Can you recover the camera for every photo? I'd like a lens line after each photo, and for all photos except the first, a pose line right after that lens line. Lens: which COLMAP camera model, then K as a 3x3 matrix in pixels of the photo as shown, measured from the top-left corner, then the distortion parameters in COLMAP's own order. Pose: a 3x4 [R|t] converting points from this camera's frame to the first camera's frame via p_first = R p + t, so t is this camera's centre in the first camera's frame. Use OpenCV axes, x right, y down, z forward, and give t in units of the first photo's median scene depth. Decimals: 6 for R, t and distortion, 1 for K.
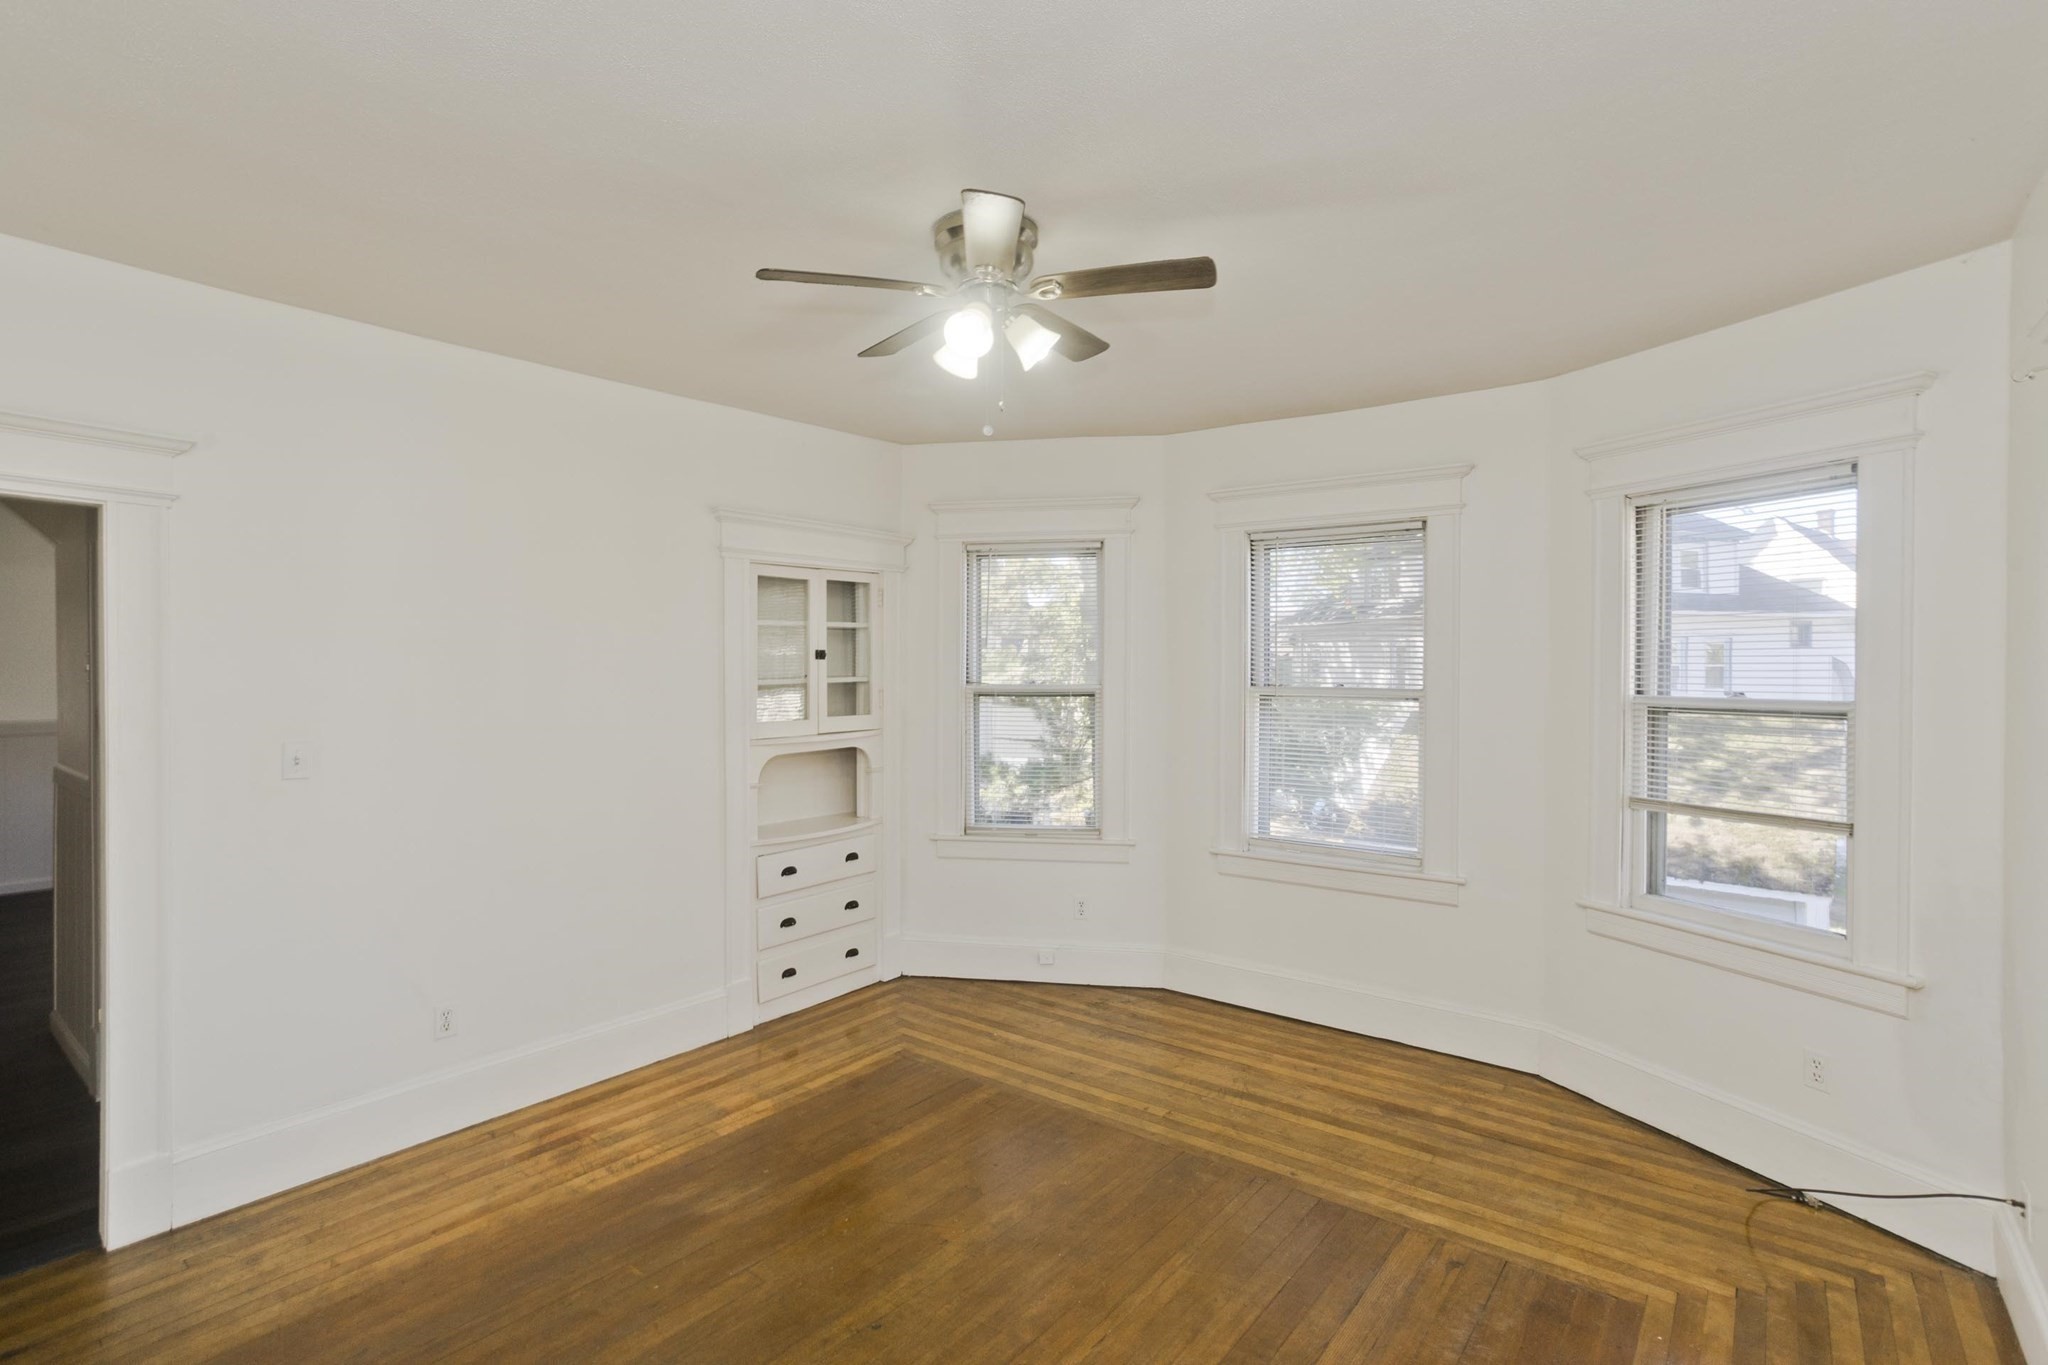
lens RADIAL K [[980.4, 0, 1030.1], [0, 980.4, 673.7], [0, 0, 1]] dist [-0.050452, 0.031199]
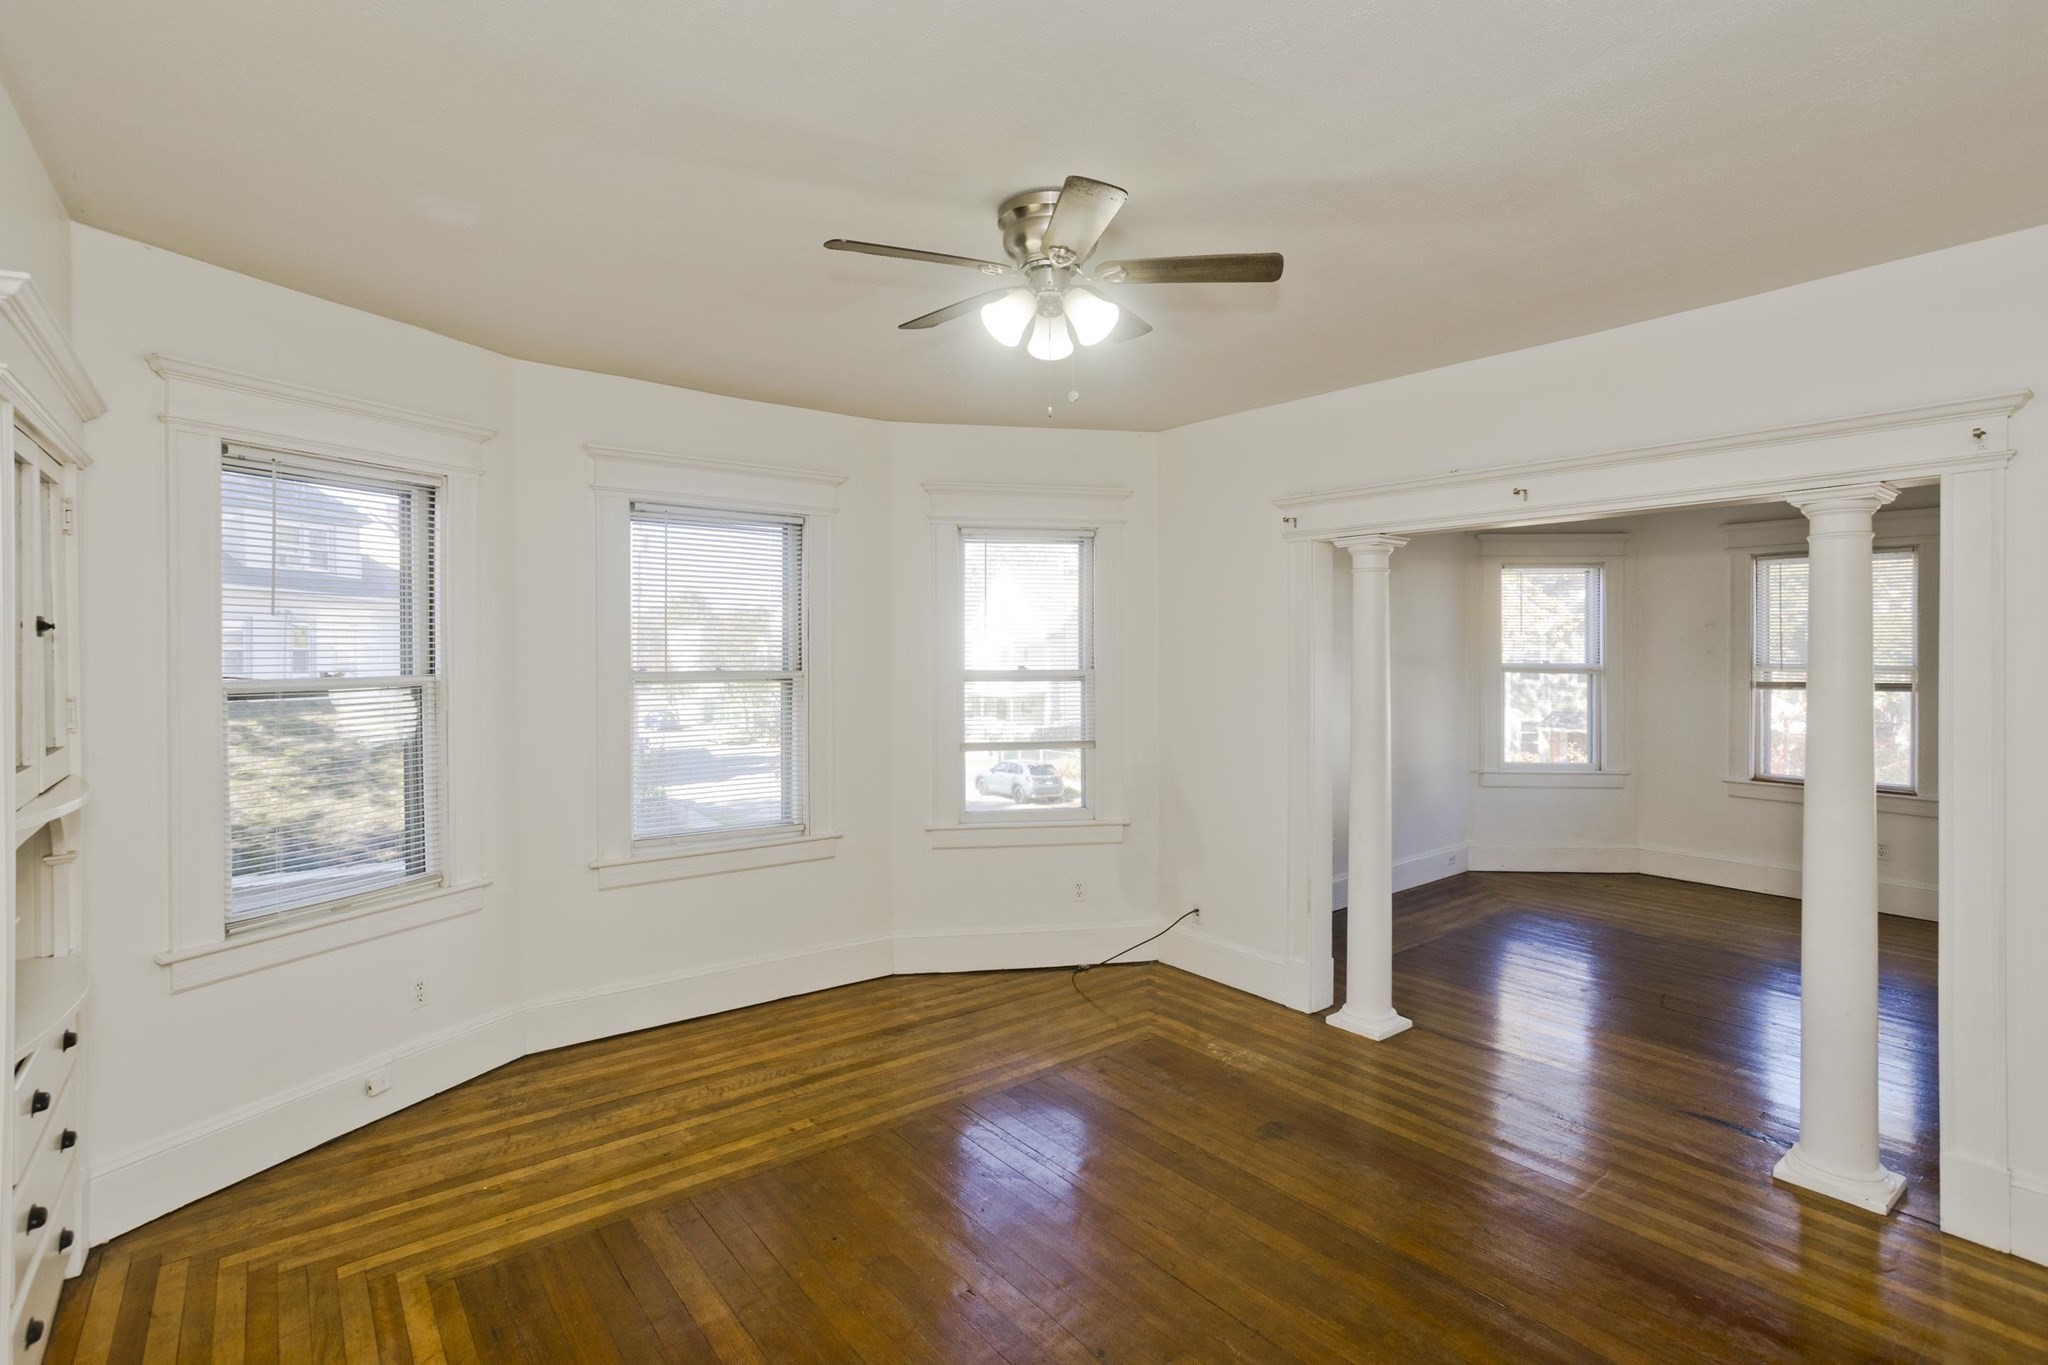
lens RADIAL K [[985.9, 0, 1017.1], [0, 985.9, 656.4], [0, 0, 1]] dist [-0.051698, 0.031229]
pose [[0.237402, -0.002885, 0.971407, -0.649452], [0.007191, 0.999973, 0.001213, -0.000798], [-0.971385, 0.006698, 0.237416, 0.509756]]
